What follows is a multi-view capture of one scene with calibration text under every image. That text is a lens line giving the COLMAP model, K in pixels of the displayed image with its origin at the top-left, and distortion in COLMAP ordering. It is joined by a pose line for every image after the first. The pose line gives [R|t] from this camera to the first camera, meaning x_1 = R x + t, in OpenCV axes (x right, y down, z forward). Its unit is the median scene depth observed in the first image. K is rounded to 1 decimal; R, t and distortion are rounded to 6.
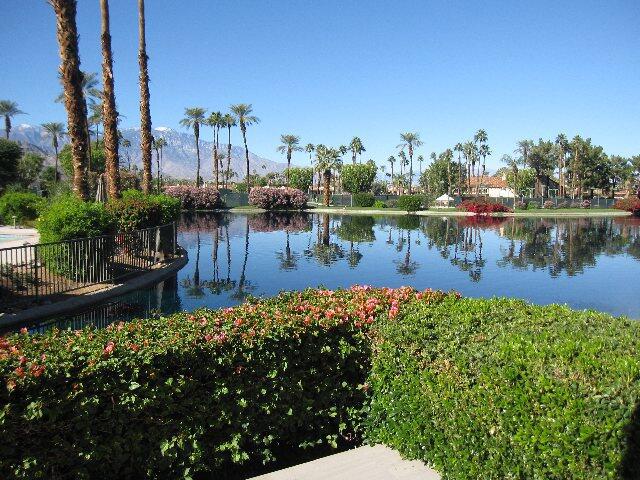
lens RADIAL K [[534.6, 0, 323.3], [0, 534.6, 239.1], [0, 0, 1]] dist [-0.070491, 0.057124]
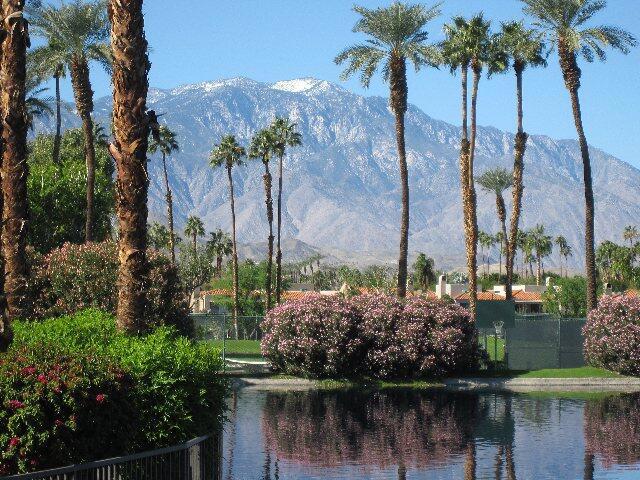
lens RADIAL K [[2017.5, 0, 320.0], [0, 2017.5, 240.0], [0, 0, 1]] dist [-0.155782, -0.668600]
pose [[0.958317, -0.019578, -0.285037, 0.059981], [-0.015404, 0.992658, -0.119972, -0.012914], [0.285293, 0.119362, 0.950979, 0.086737]]
